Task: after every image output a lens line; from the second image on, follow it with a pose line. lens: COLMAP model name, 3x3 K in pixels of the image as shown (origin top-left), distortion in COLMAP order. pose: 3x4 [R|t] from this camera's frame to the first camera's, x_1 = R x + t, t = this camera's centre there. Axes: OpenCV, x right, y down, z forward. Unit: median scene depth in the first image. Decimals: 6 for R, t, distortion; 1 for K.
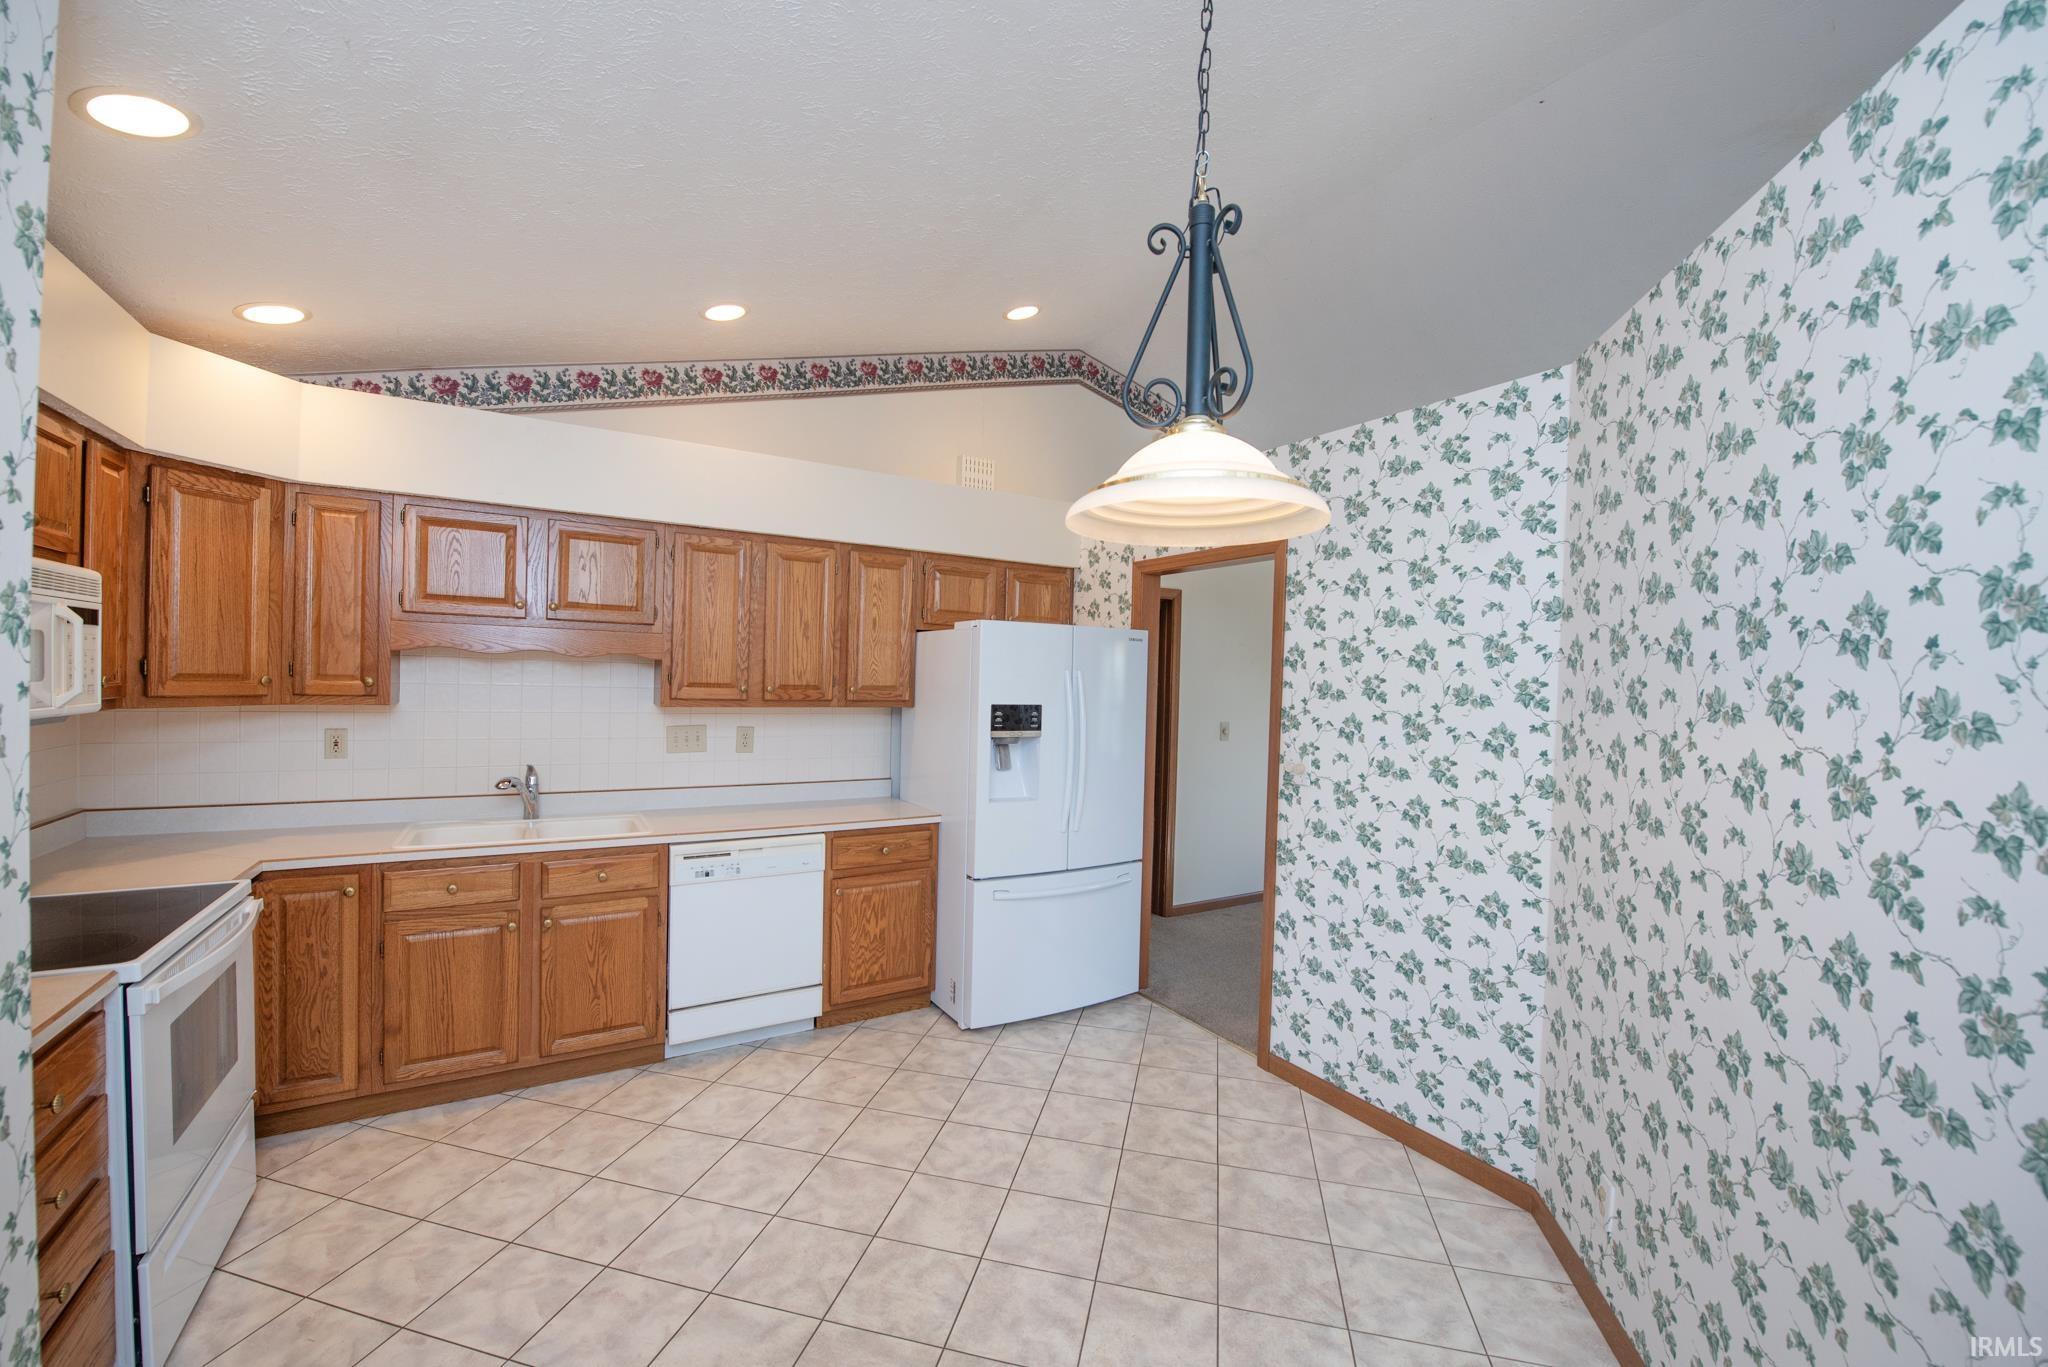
lens RADIAL K [[814.8, 0, 1025.8], [0, 814.8, 679.6], [0, 0, 1]] dist [-0.021188, -0.000718]
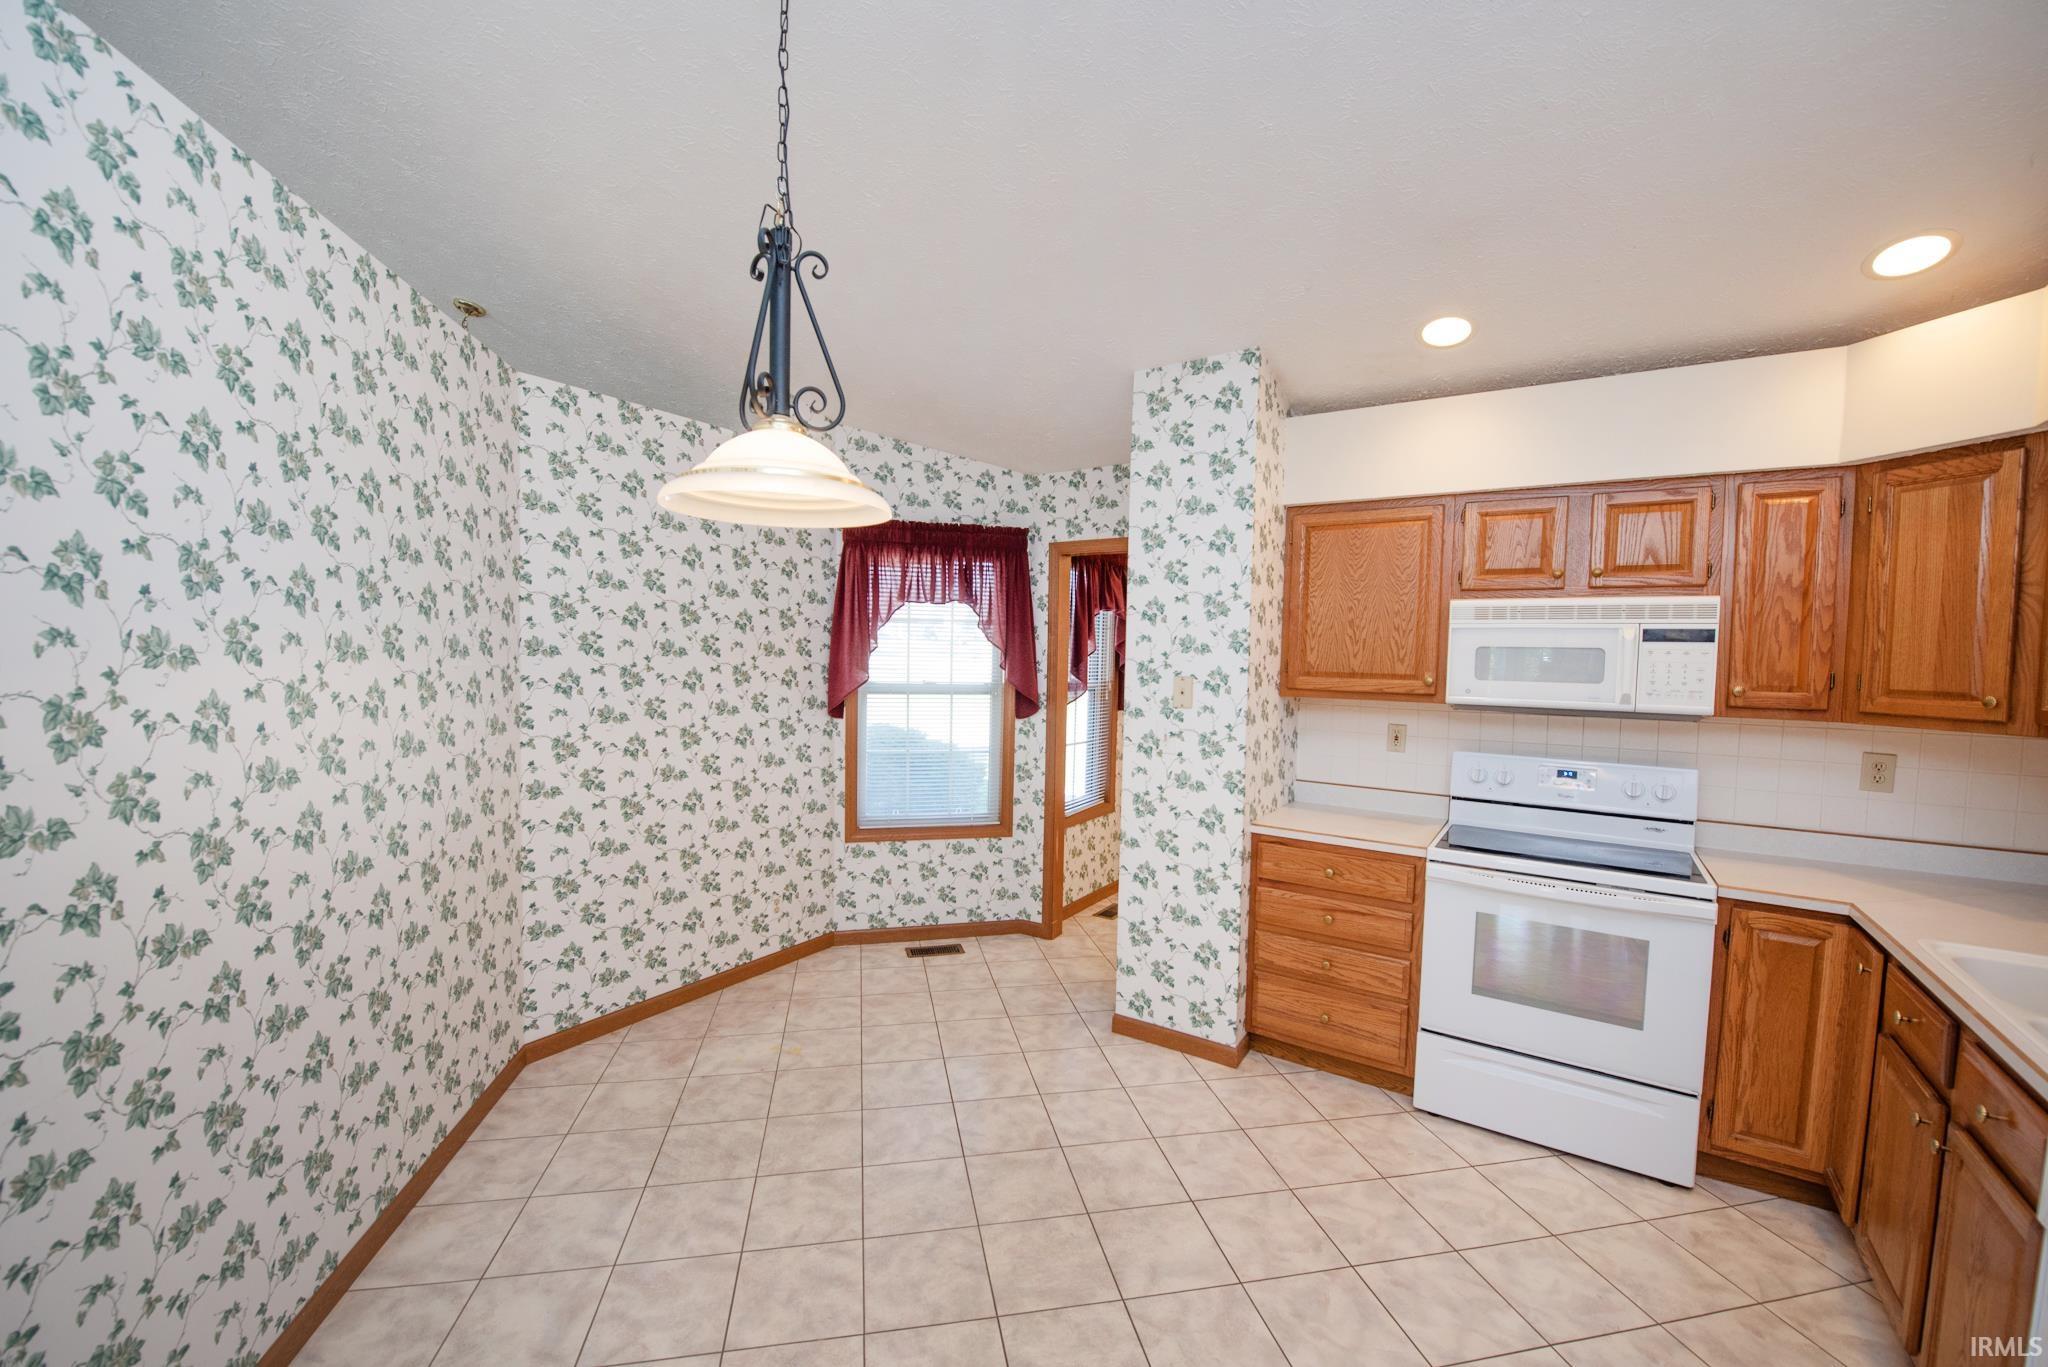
lens RADIAL K [[814.8, 0, 1013.4], [0, 814.8, 688.9], [0, 0, 1]] dist [-0.021188, -0.000718]
pose [[-0.914359, -0.024184, -0.404183, 0.184593], [-0.044494, 0.998171, 0.040930, -0.000130], [0.402453, 0.055409, -0.913762, 1.130635]]
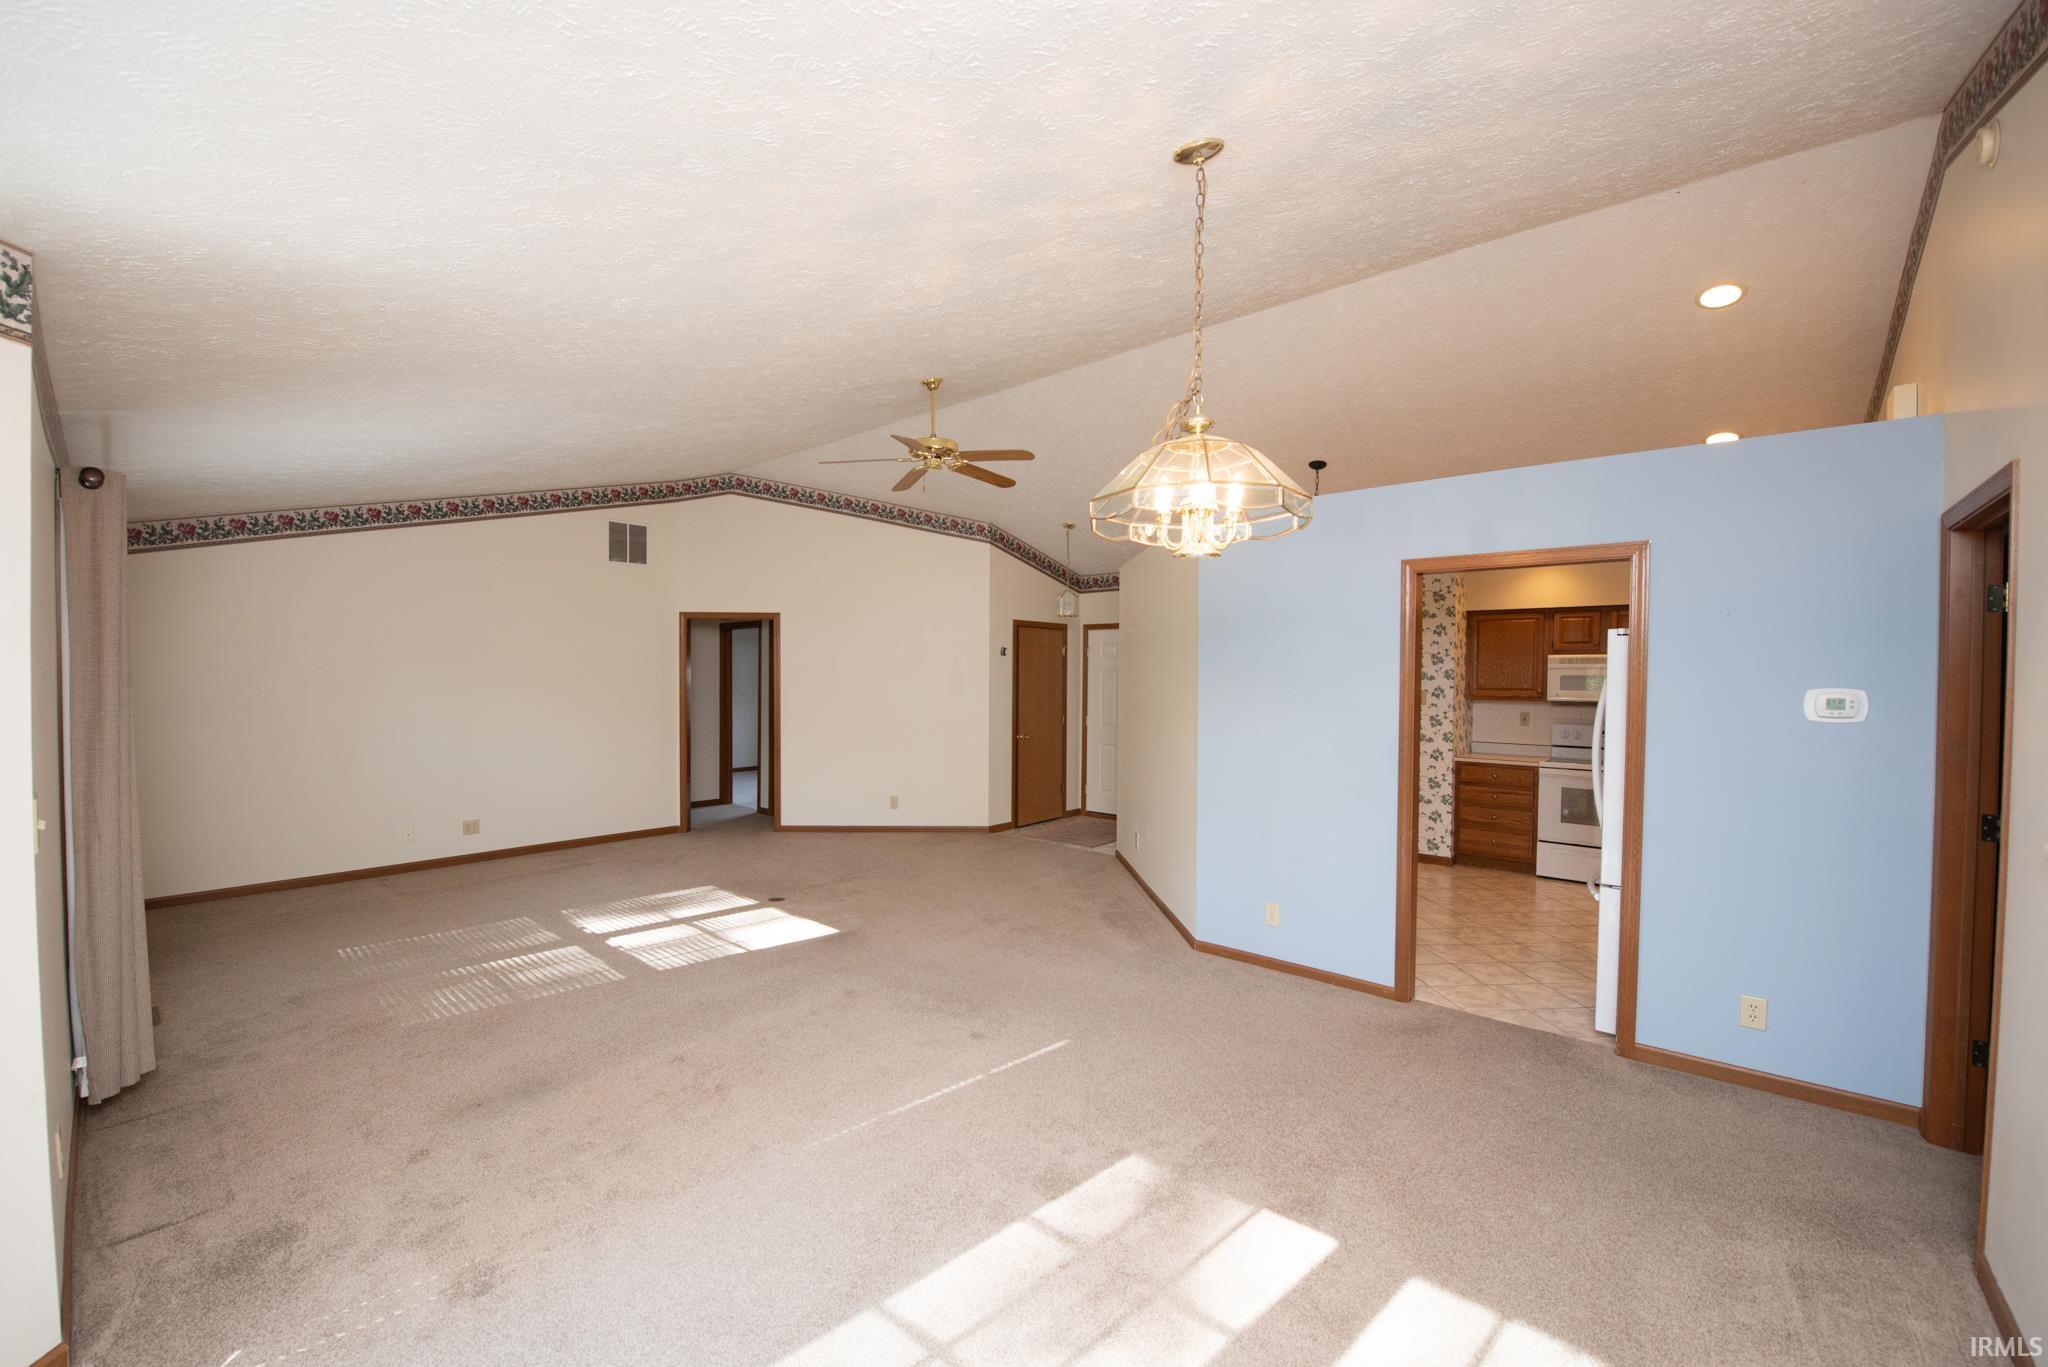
lens RADIAL K [[814.8, 0, 1009.2], [0, 814.8, 686.5], [0, 0, 1]] dist [-0.021188, -0.000718]
pose [[-0.959428, -0.026861, -0.280670, 1.285952], [-0.032343, 0.999365, 0.014918, 0.009104], [0.280091, 0.023390, -0.959688, 2.103493]]
